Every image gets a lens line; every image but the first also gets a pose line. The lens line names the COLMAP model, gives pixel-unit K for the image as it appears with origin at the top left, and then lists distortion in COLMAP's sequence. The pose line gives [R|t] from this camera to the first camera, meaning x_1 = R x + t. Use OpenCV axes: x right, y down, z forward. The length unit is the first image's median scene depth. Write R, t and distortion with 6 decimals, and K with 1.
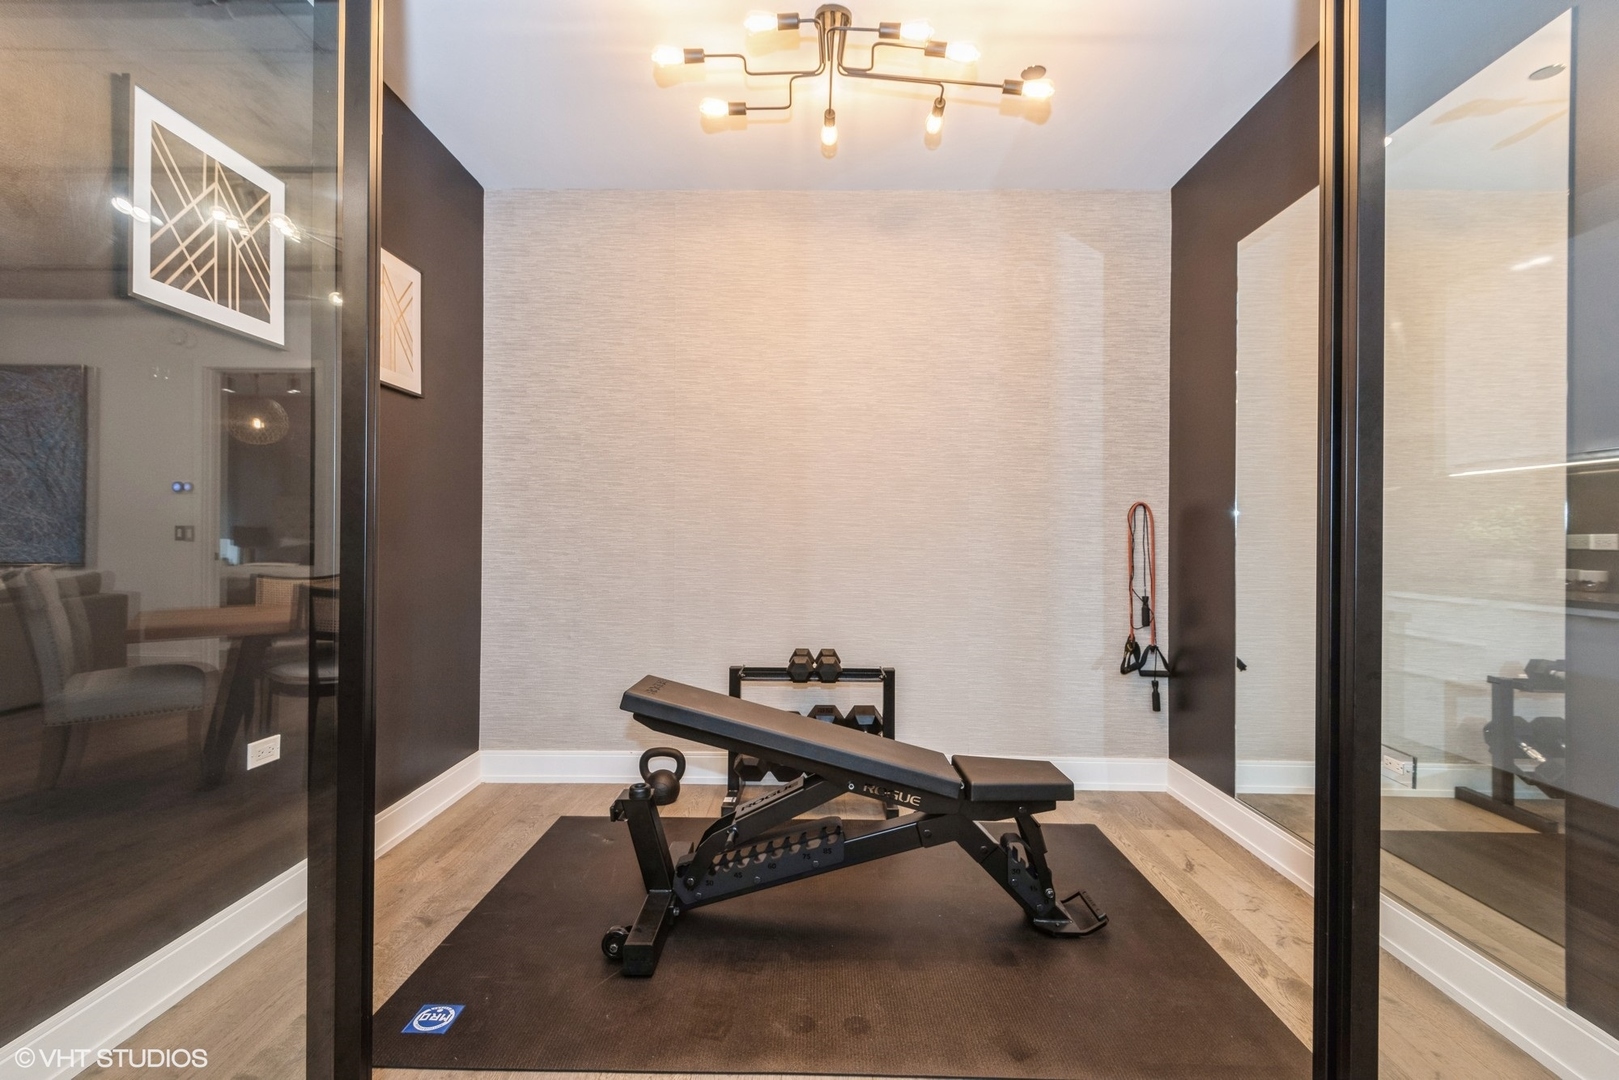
lens RADIAL K [[730.6, 0, 803.3], [0, 730.6, 545.7], [0, 0, 1]] dist [0.035873, -0.019465]
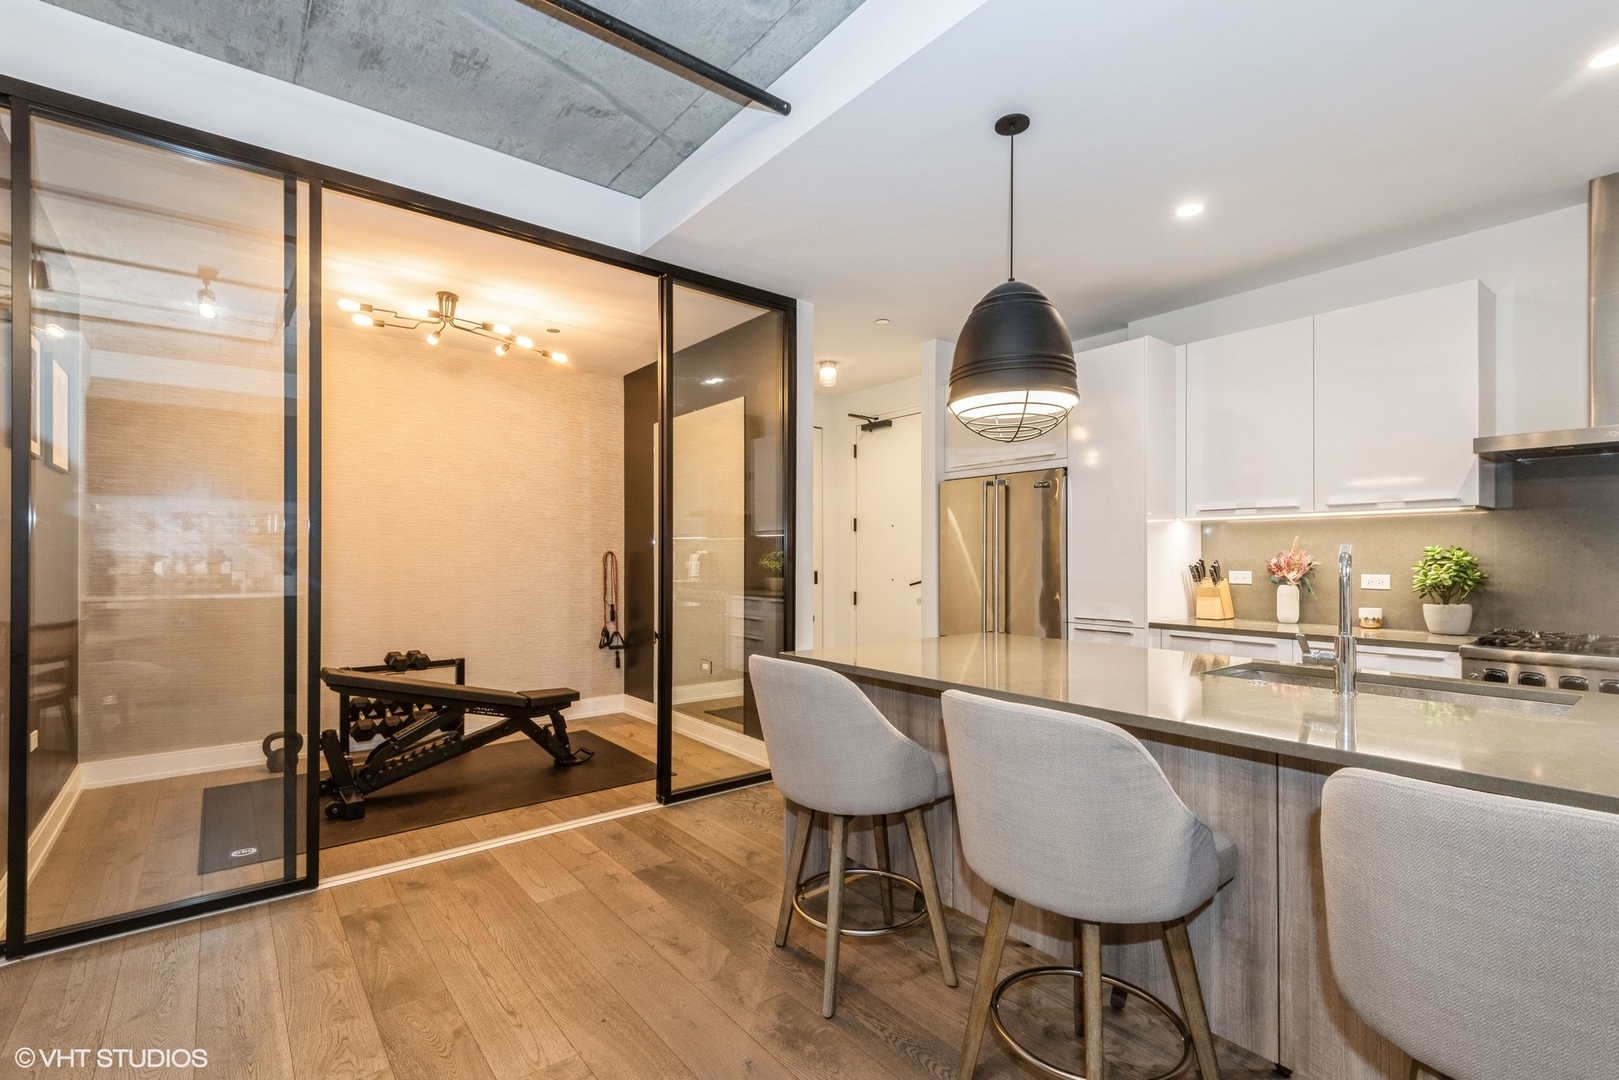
lens RADIAL K [[730.6, 0, 803.3], [0, 730.6, 545.7], [0, 0, 1]] dist [0.035873, -0.019465]
pose [[0.775360, 0.002474, 0.631515, -0.306212], [0.008919, 0.999850, -0.014867, -0.043847], [-0.631457, 0.017160, 0.775221, -0.690290]]
